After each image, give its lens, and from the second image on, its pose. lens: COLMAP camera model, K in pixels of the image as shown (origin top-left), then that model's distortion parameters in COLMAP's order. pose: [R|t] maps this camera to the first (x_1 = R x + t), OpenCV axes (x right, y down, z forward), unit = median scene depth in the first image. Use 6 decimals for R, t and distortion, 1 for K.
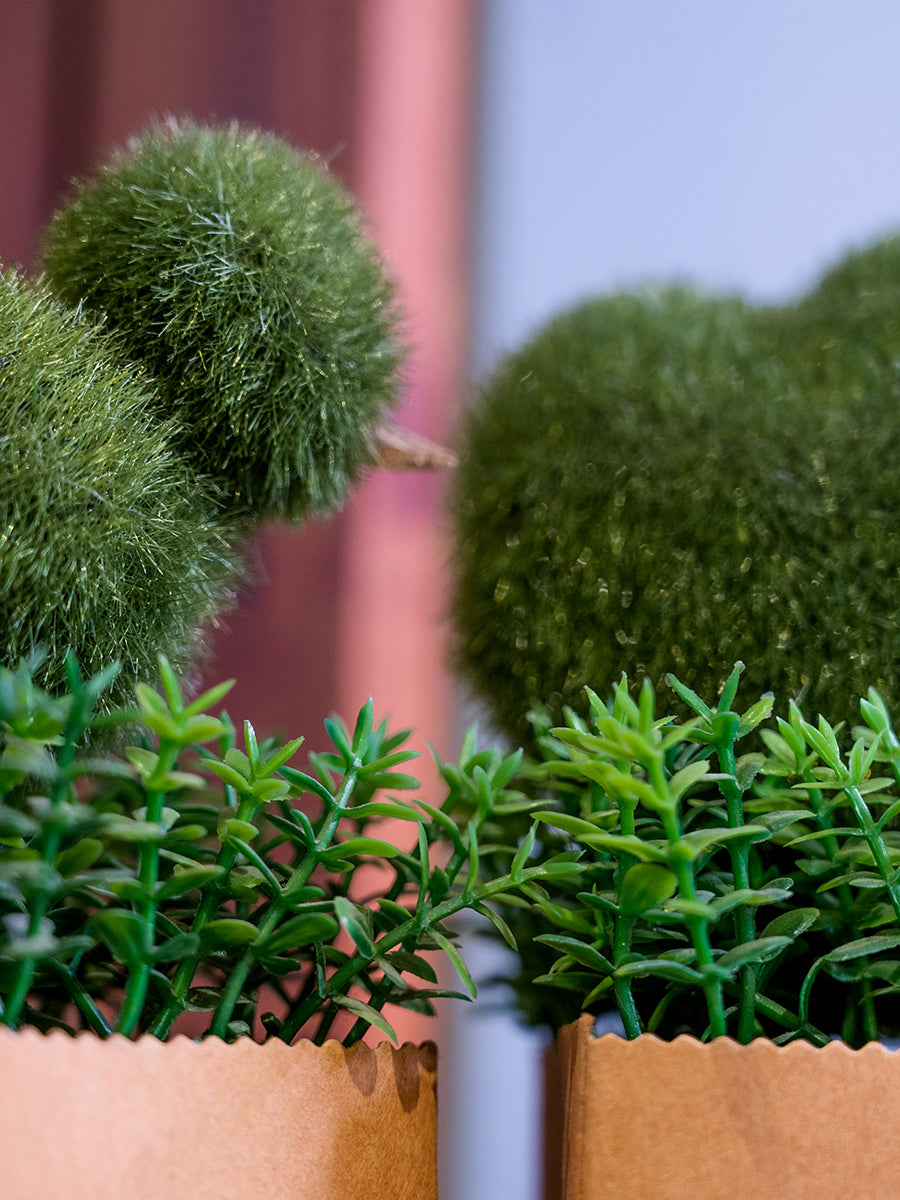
lens RADIAL K [[2591.8, 0, 450.0], [0, 2591.8, 600.0], [0, 0, 1]] dist [-0.051589, -0.499355]
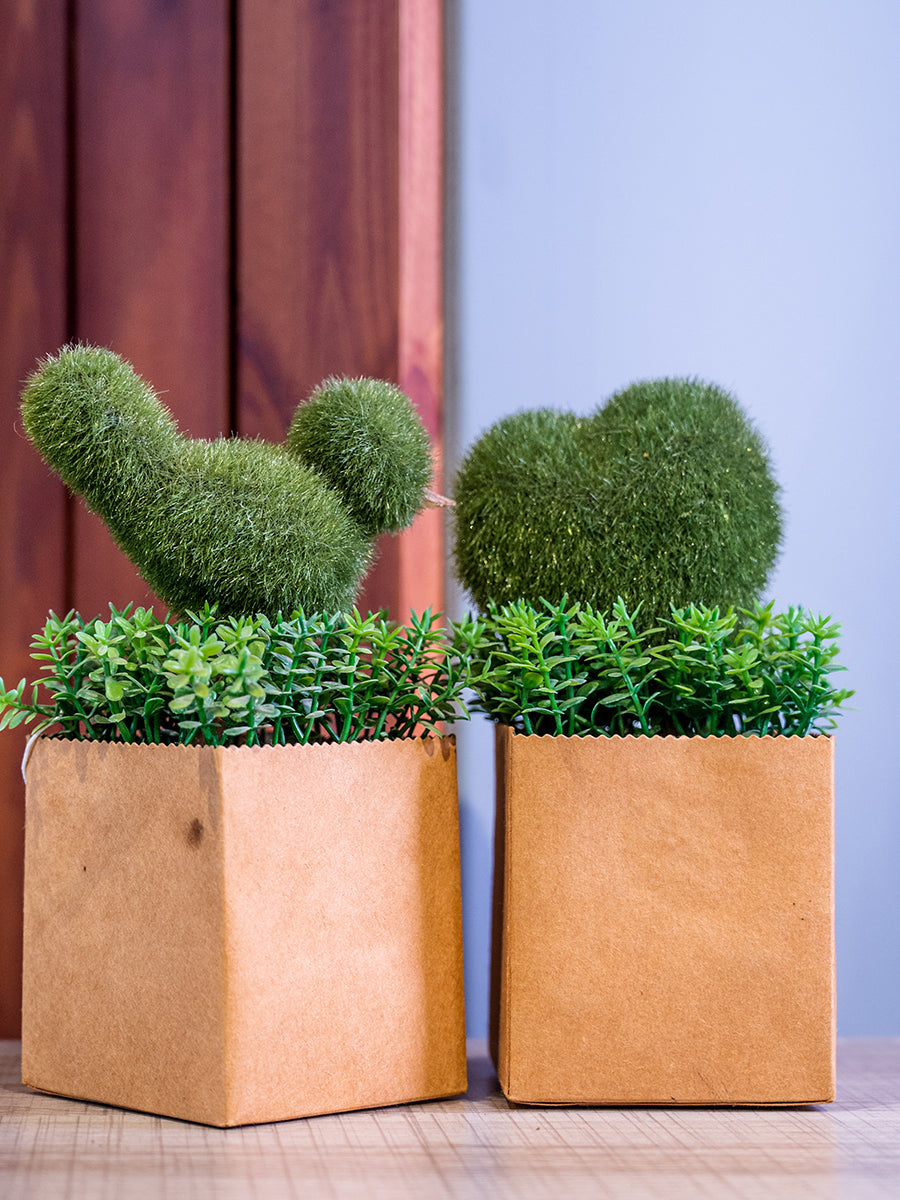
lens RADIAL K [[2588.6, 0, 450.0], [0, 2588.6, 600.0], [0, 0, 1]] dist [0.002799, 0.011245]
pose [[0.999415, -0.031066, 0.014285, -0.045278], [0.027948, 0.982875, 0.182139, -0.452020], [-0.019699, -0.181634, 0.983169, -1.595667]]
